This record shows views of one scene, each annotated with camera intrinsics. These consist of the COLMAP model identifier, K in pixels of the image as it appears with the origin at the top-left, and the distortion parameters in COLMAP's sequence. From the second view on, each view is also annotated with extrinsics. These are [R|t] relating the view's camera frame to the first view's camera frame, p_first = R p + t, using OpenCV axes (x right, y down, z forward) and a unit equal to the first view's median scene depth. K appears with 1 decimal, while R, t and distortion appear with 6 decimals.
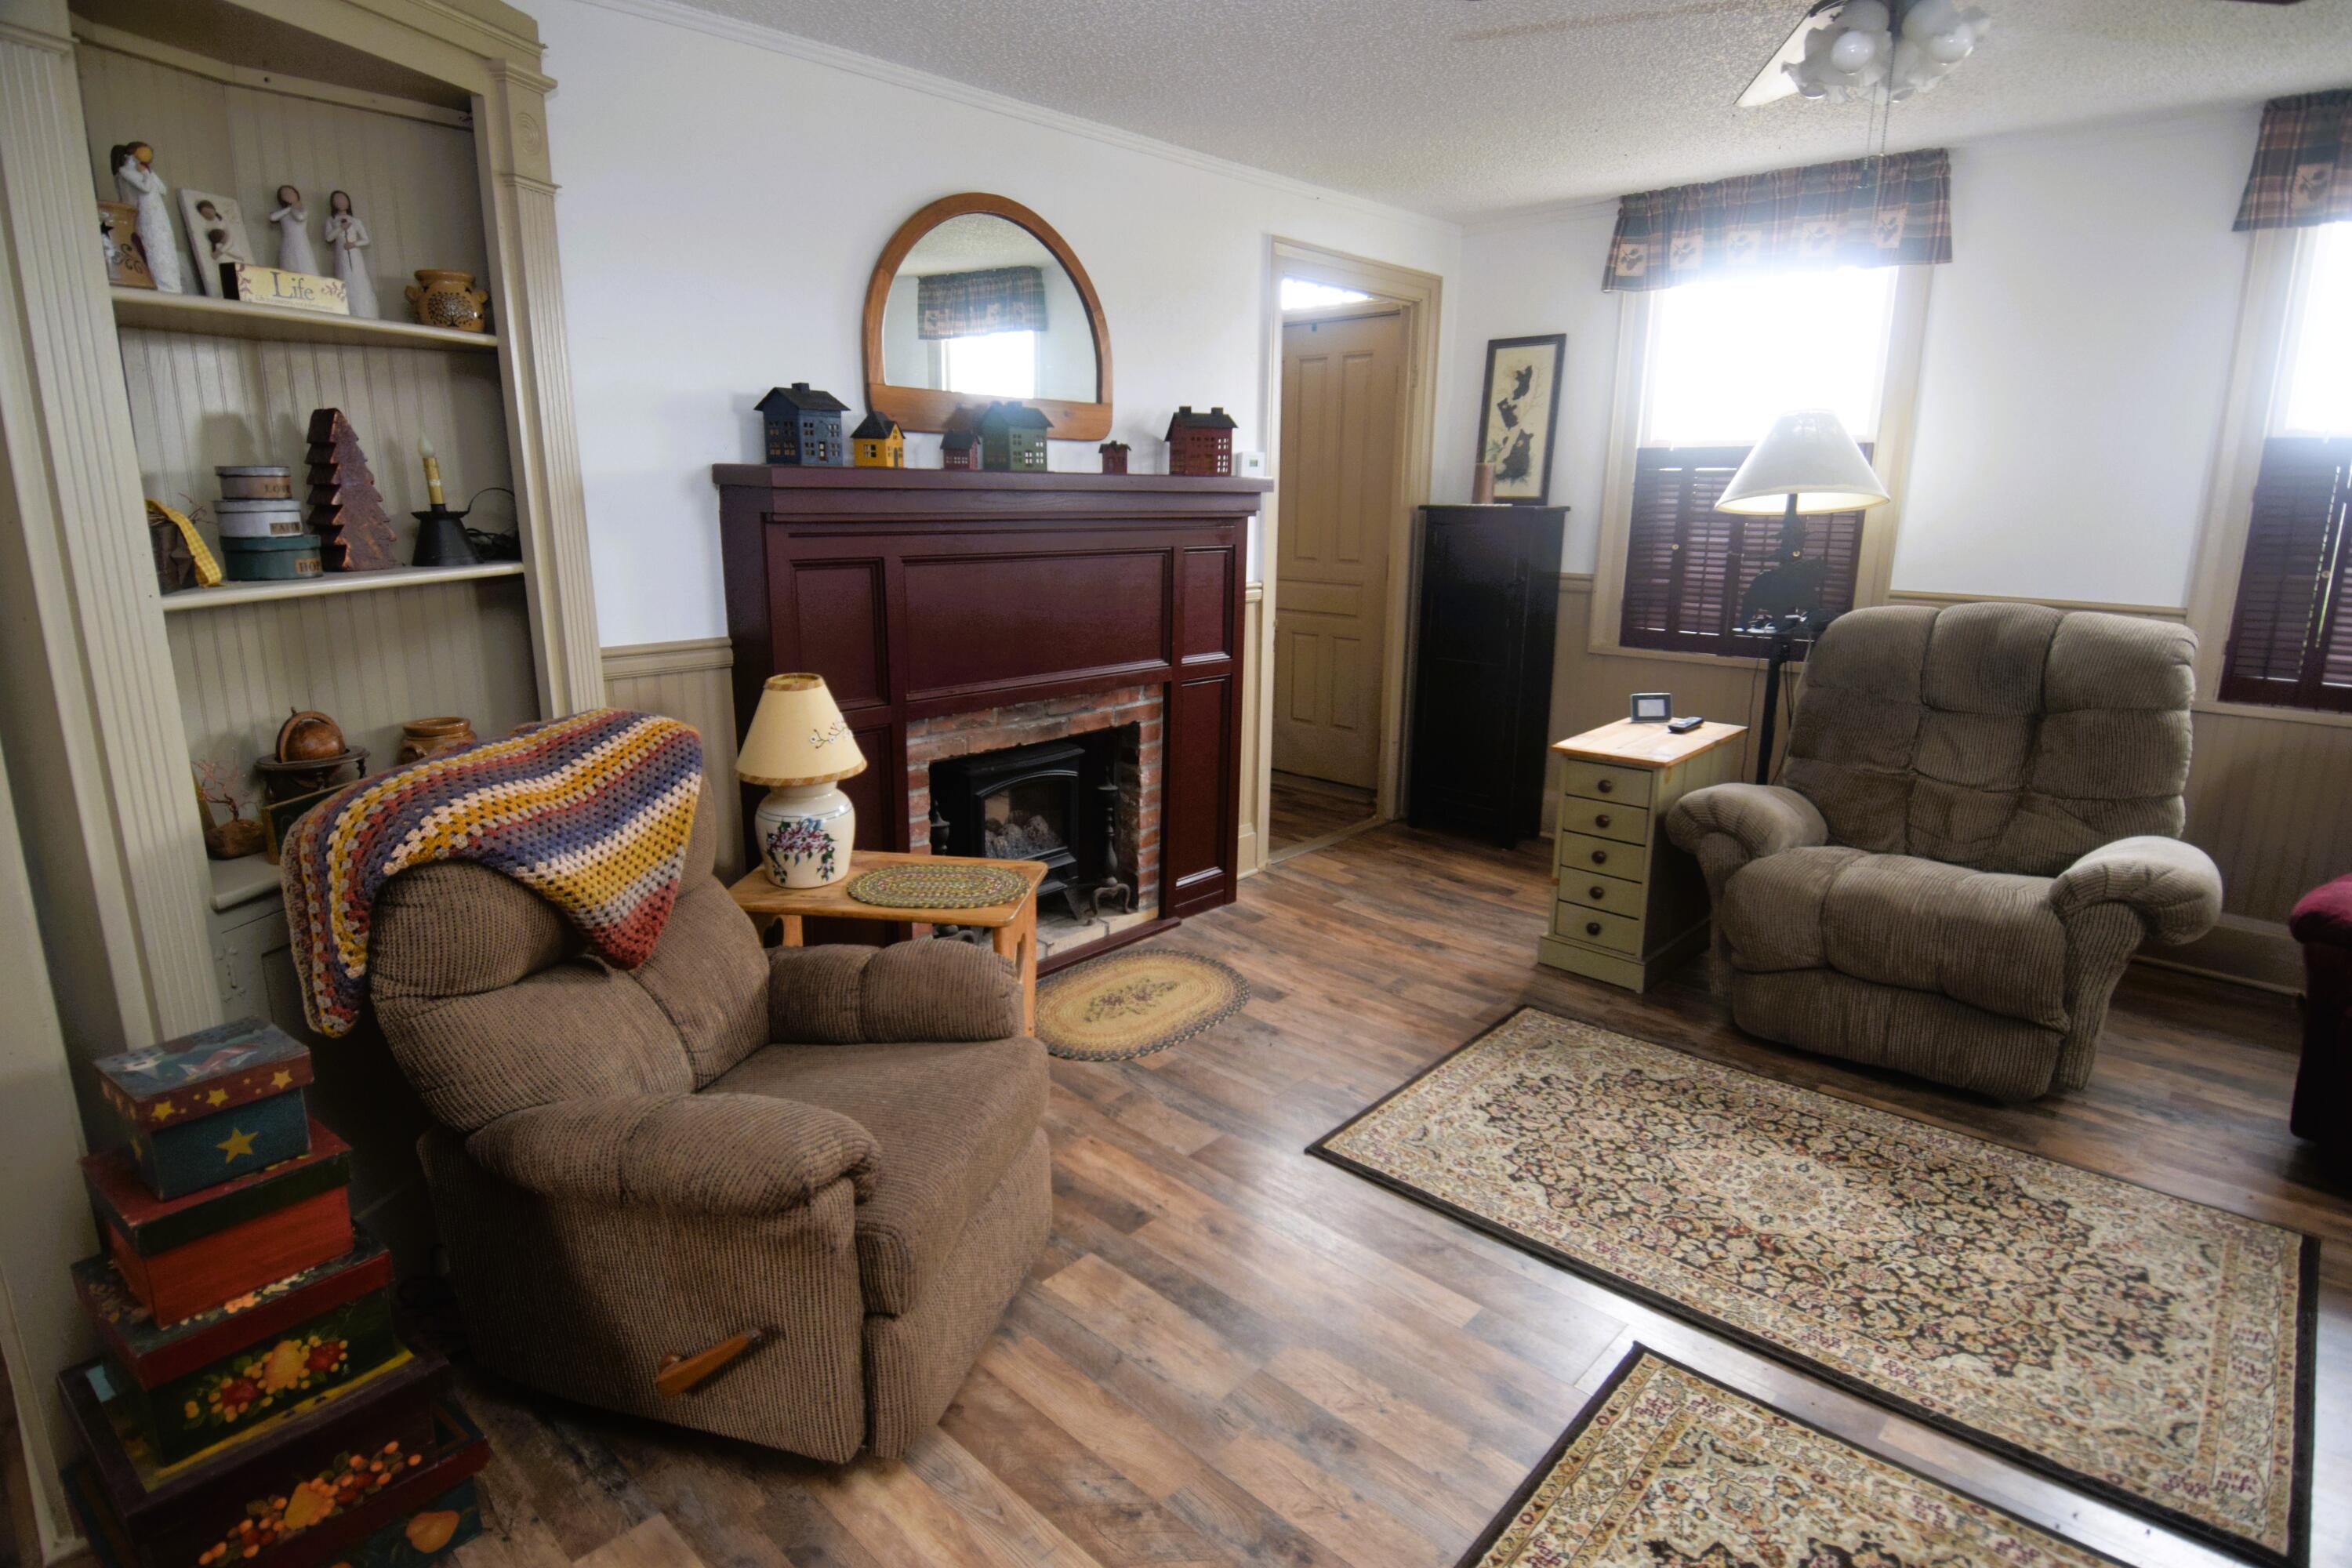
lens RADIAL K [[1223.7, 0, 1186.1], [0, 1223.7, 773.3], [0, 0, 1]] dist [0.059931, -0.066156]
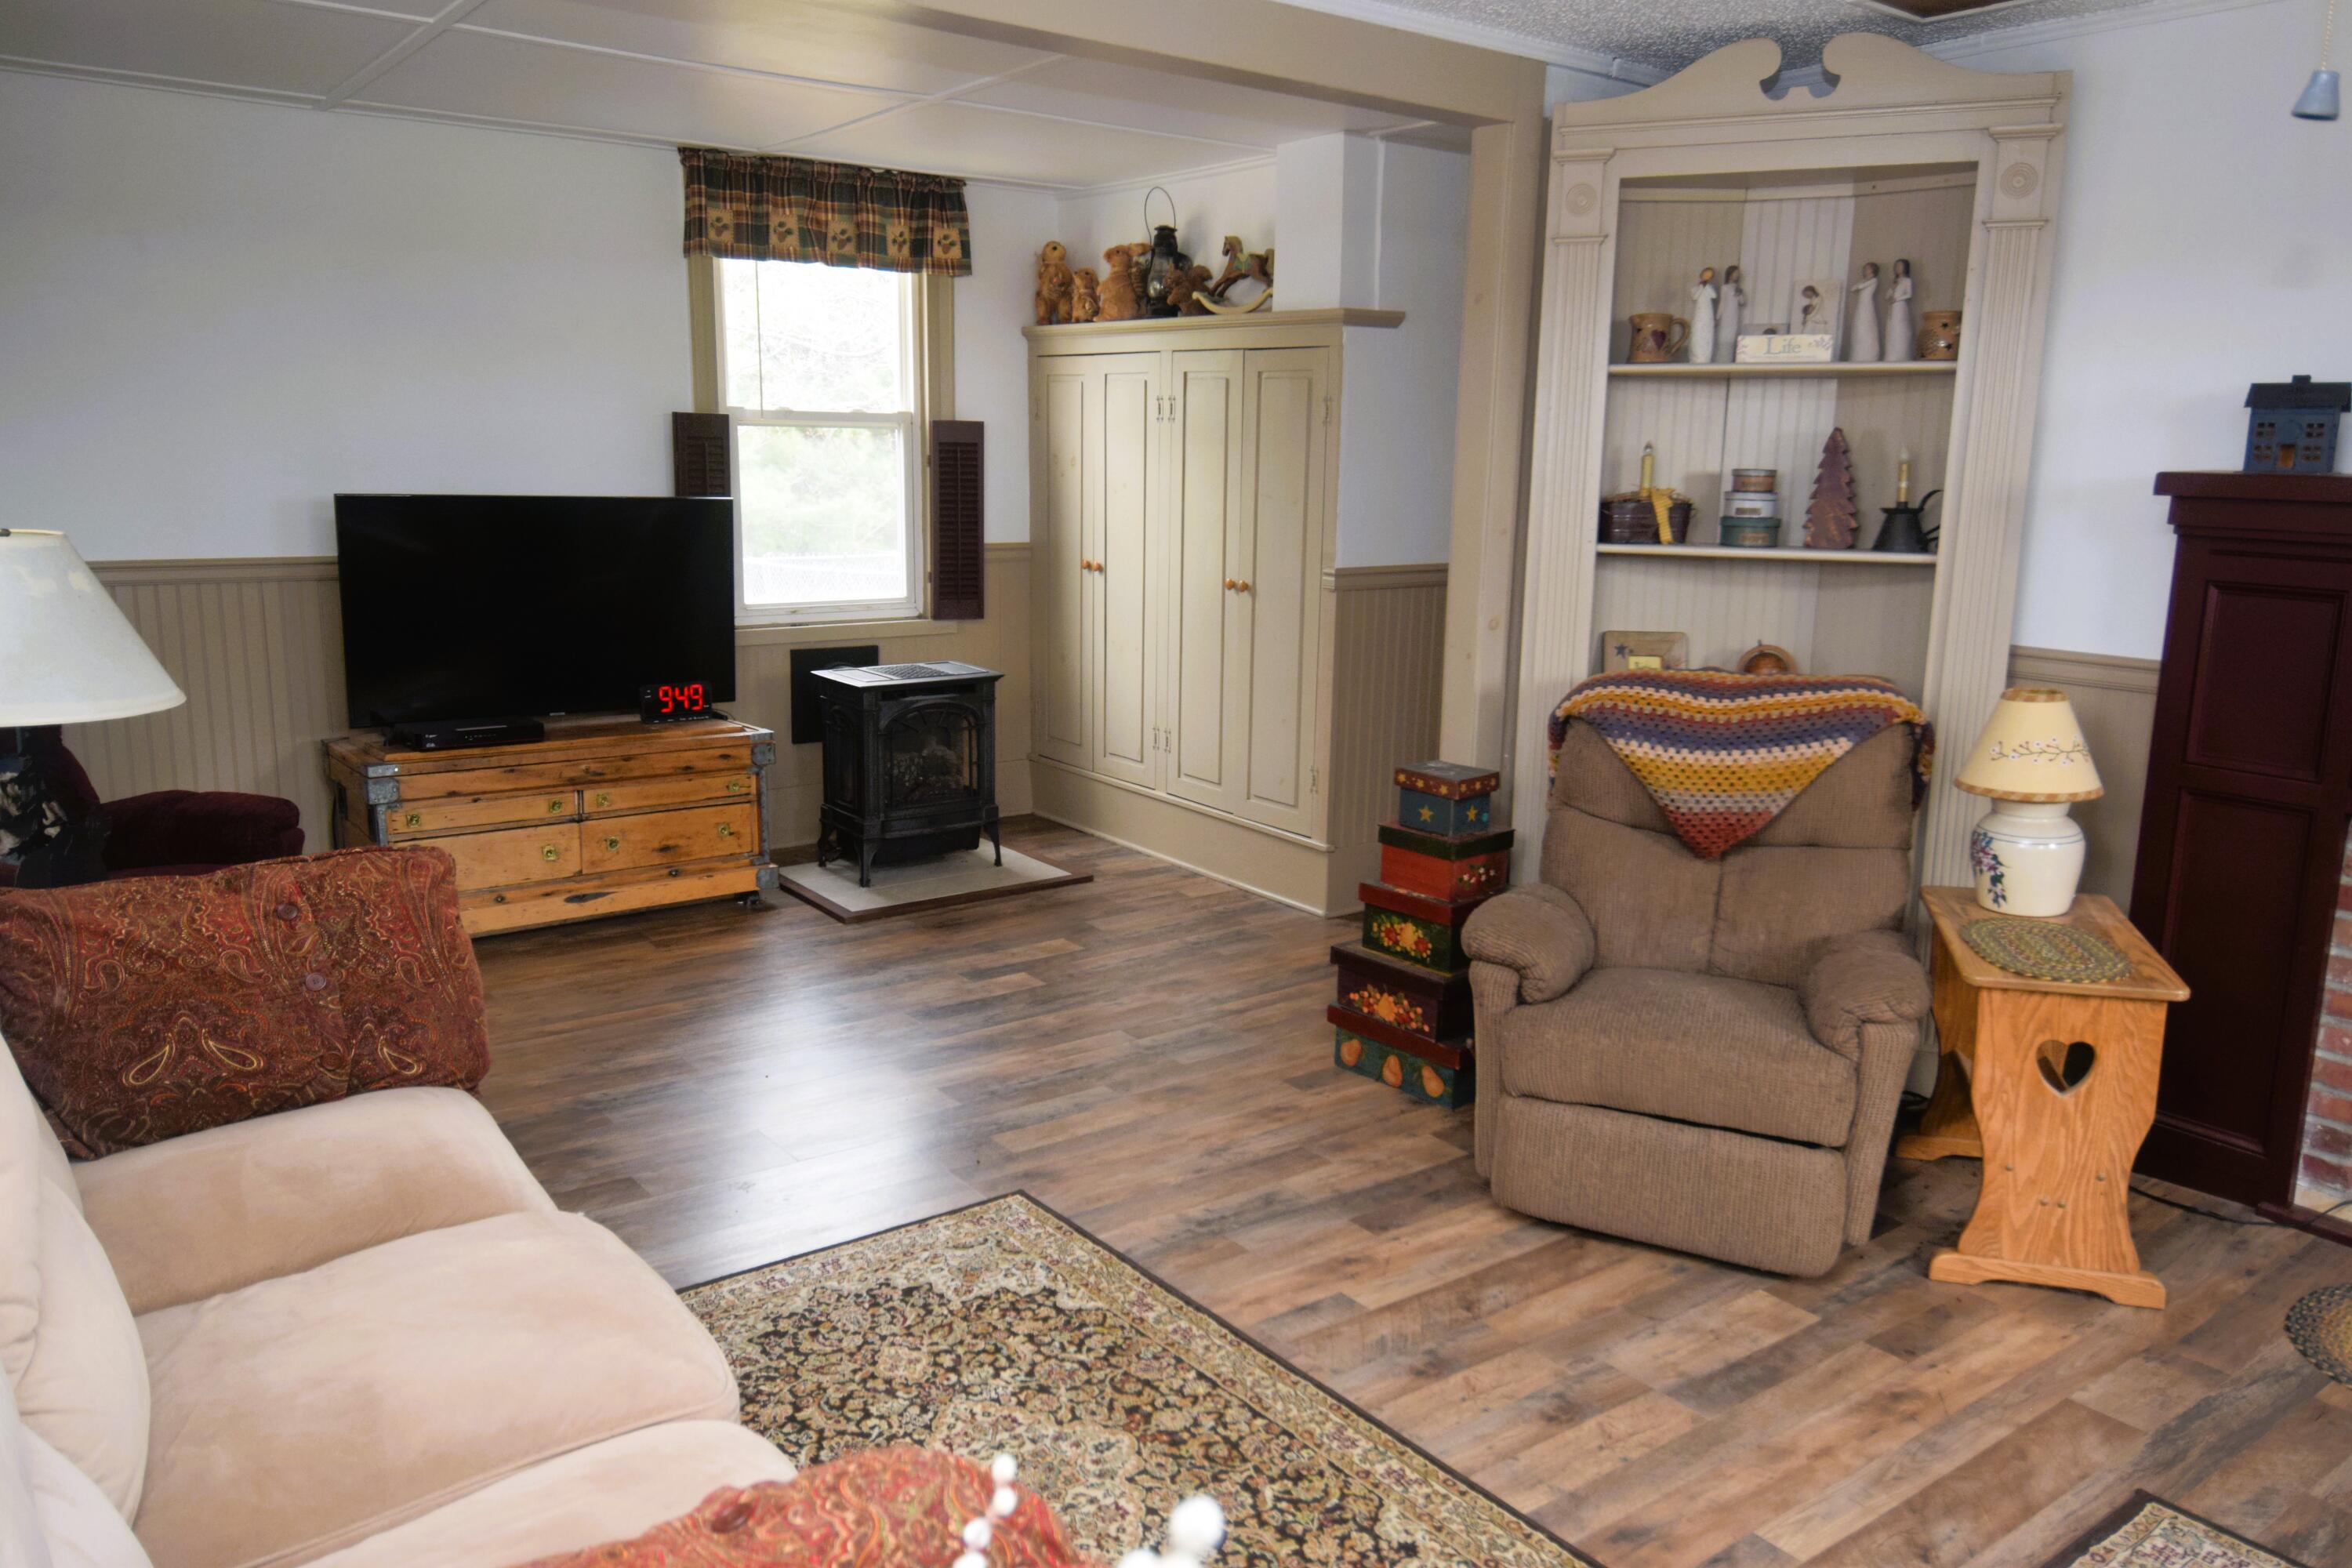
lens RADIAL K [[1697.1, 0, 1184.2], [0, 1697.1, 771.1], [0, 0, 1]] dist [0.071605, -0.078256]
pose [[-0.172490, 0.178778, -0.968651, 0.793250], [-0.246726, 0.944201, 0.218201, -0.106588], [0.953611, 0.276629, -0.118756, 0.398096]]
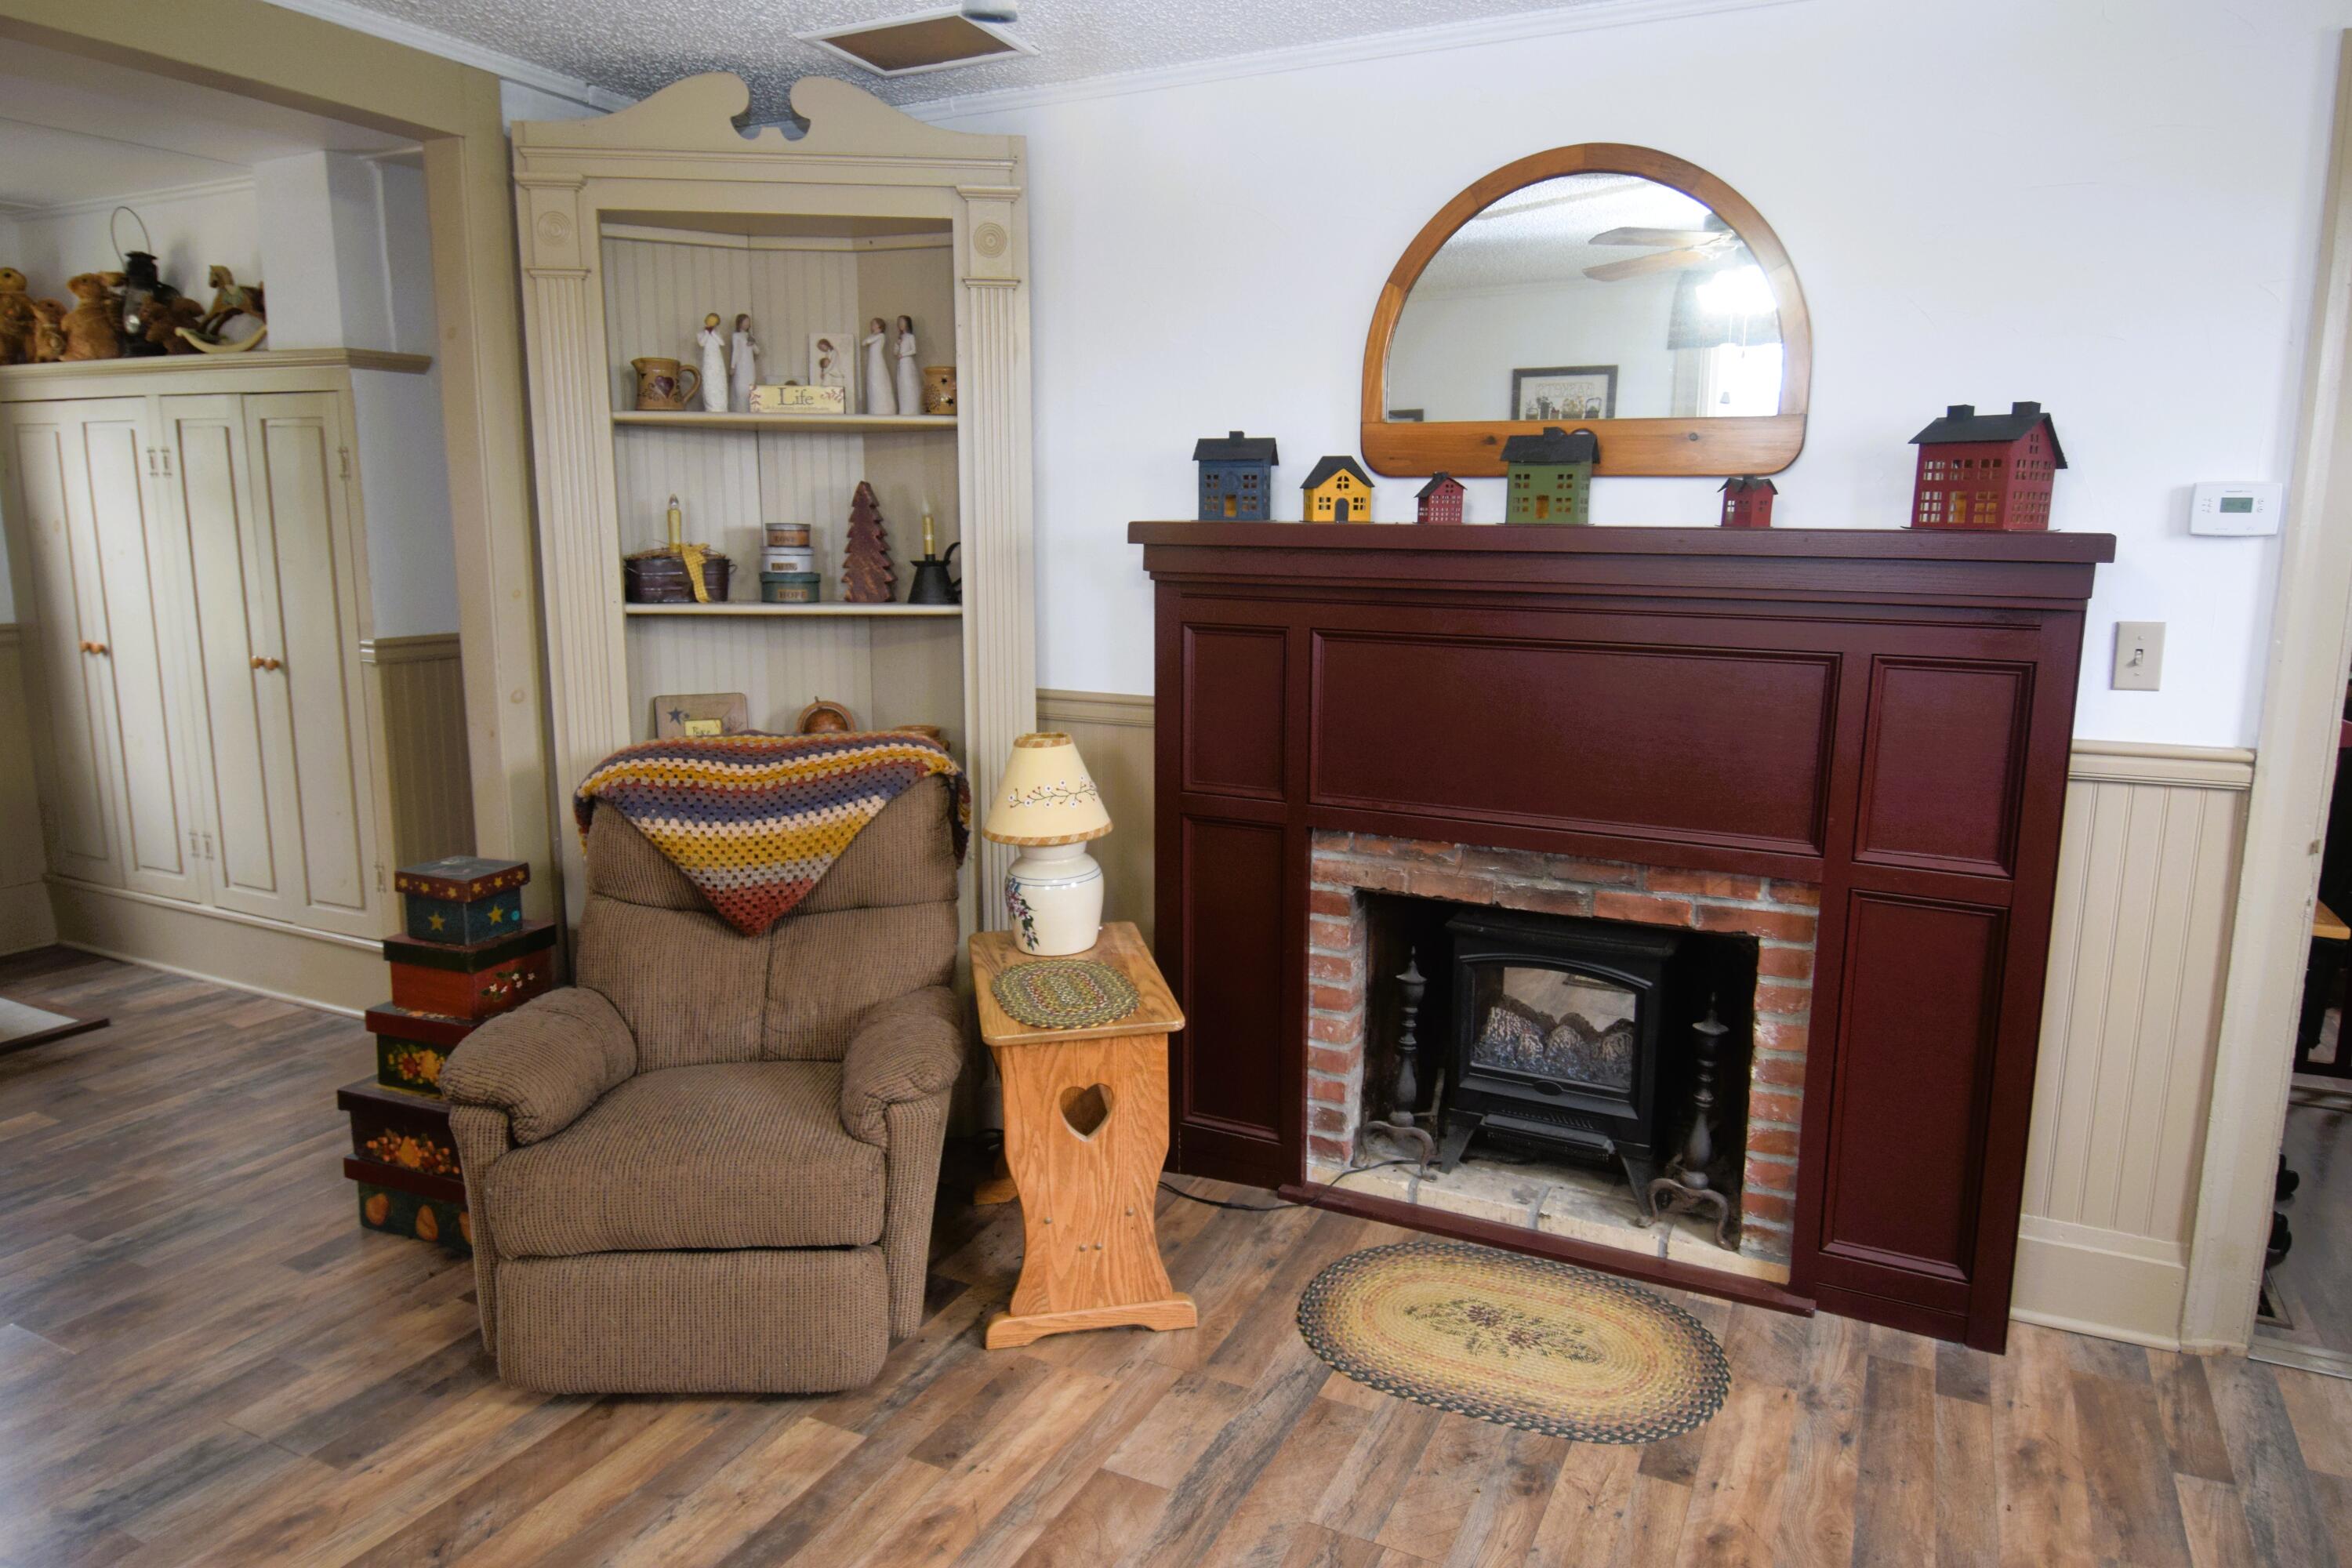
lens RADIAL K [[1483.4, 0, 1187.5], [0, 1483.4, 769.5], [0, 0, 1]] dist [0.069379, -0.071565]
pose [[0.286137, 0.154965, -0.945575, 0.601305], [-0.227005, 0.969705, 0.090226, -0.133270], [0.930911, 0.188833, 0.312646, 0.540327]]
